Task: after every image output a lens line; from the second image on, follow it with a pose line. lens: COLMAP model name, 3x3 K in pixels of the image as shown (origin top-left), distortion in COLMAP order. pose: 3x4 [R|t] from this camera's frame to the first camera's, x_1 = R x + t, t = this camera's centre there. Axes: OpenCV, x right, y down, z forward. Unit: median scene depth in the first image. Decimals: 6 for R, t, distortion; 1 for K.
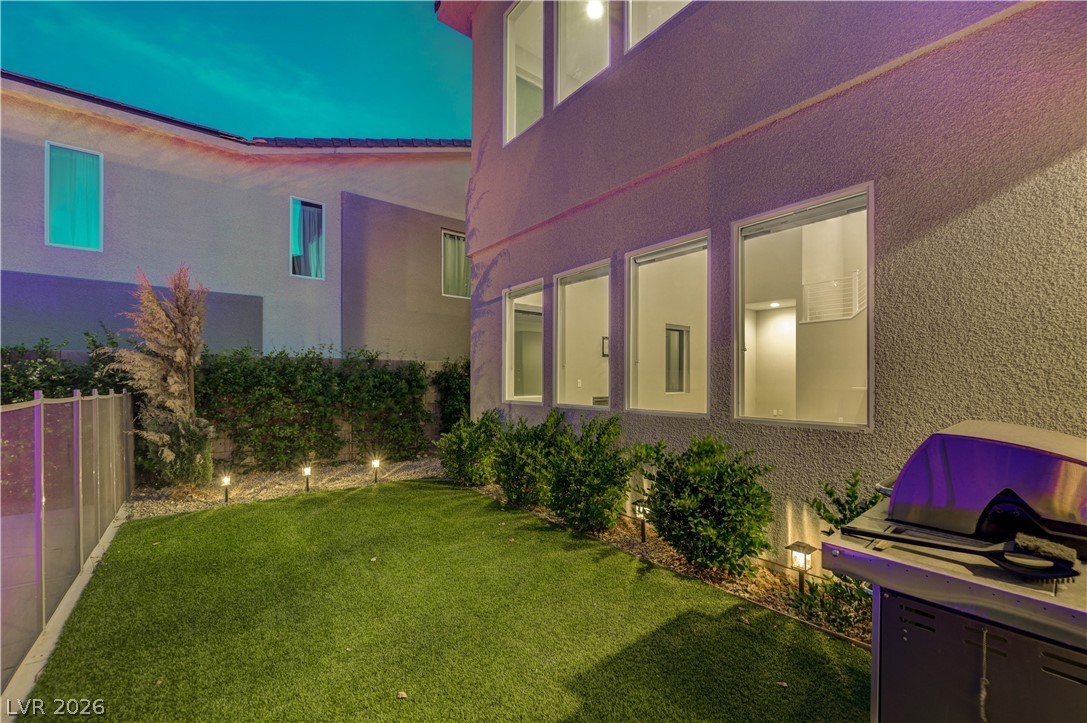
lens RADIAL K [[437.7, 0, 549.7], [0, 437.7, 381.9], [0, 0, 1]] dist [0.004169, 0.000507]
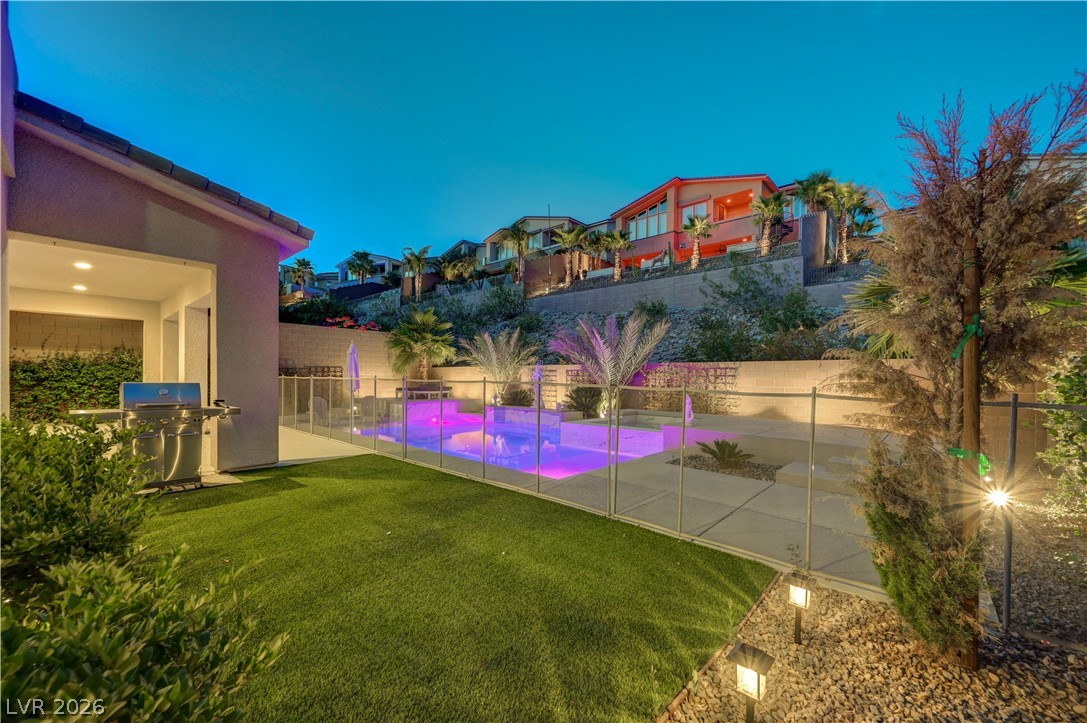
lens RADIAL K [[427.5, 0, 547.9], [0, 427.5, 376.9], [0, 0, 1]] dist [0.003231, 0.000489]
pose [[-0.988406, -0.014634, -0.151128, -0.327402], [-0.015804, 0.999854, 0.006546, -0.000350], [0.151010, 0.008858, -0.988492, 1.090451]]
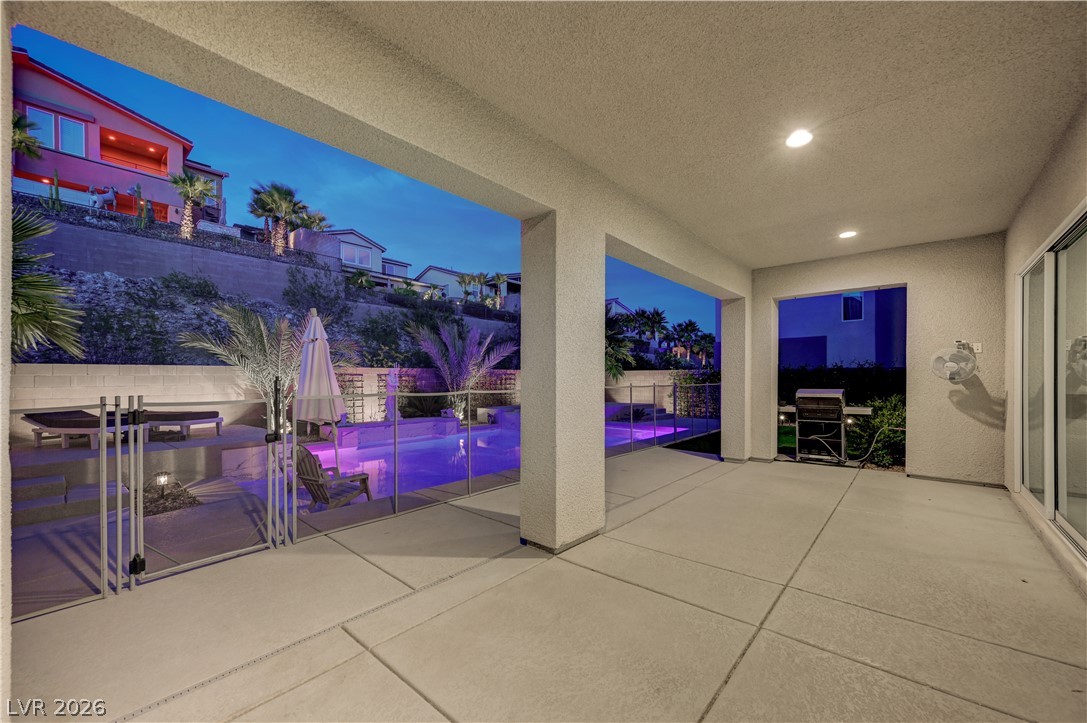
lens RADIAL K [[427.5, 0, 547.9], [0, 427.5, 376.9], [0, 0, 1]] dist [0.003231, 0.000489]
pose [[0.173822, -0.008474, -0.984741, 1.222099], [-0.002111, 0.999957, -0.008978, 0.004526], [0.984775, 0.003640, 0.173796, -0.669856]]
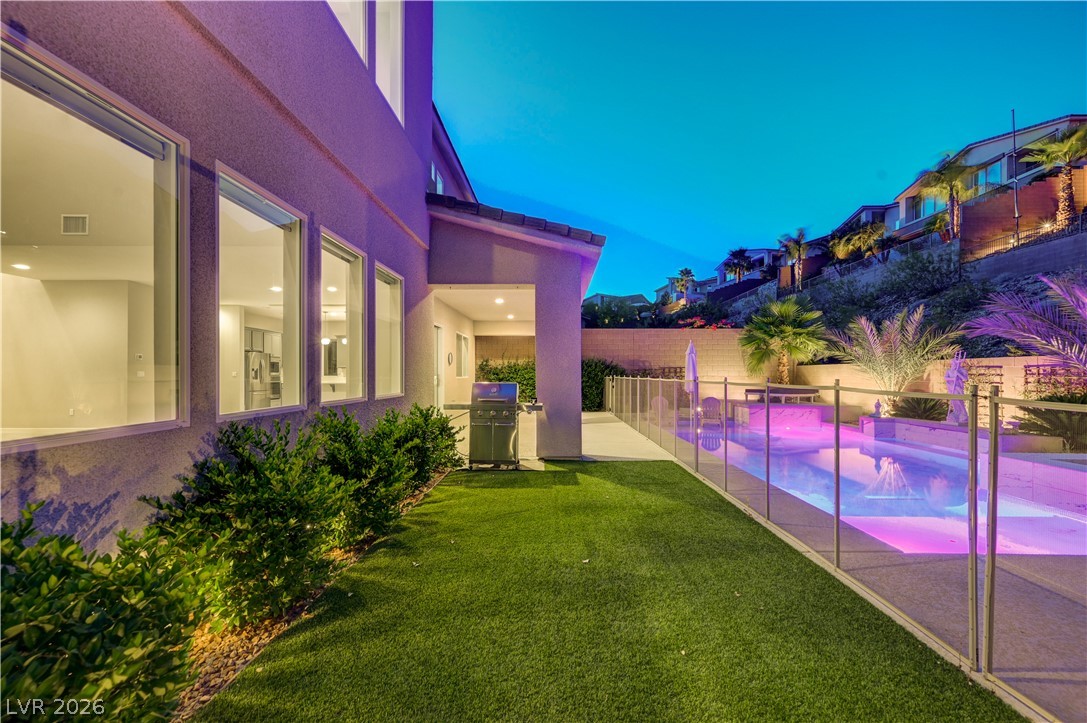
lens RADIAL K [[428.4, 0, 545.2], [0, 428.4, 372.0], [0, 0, 1]] dist [0.003664, 0.000752]
pose [[-0.763441, -0.004610, 0.645861, -0.480878], [-0.002990, 0.999989, 0.003603, -0.002561], [-0.645870, 0.000820, -0.763447, 0.907711]]
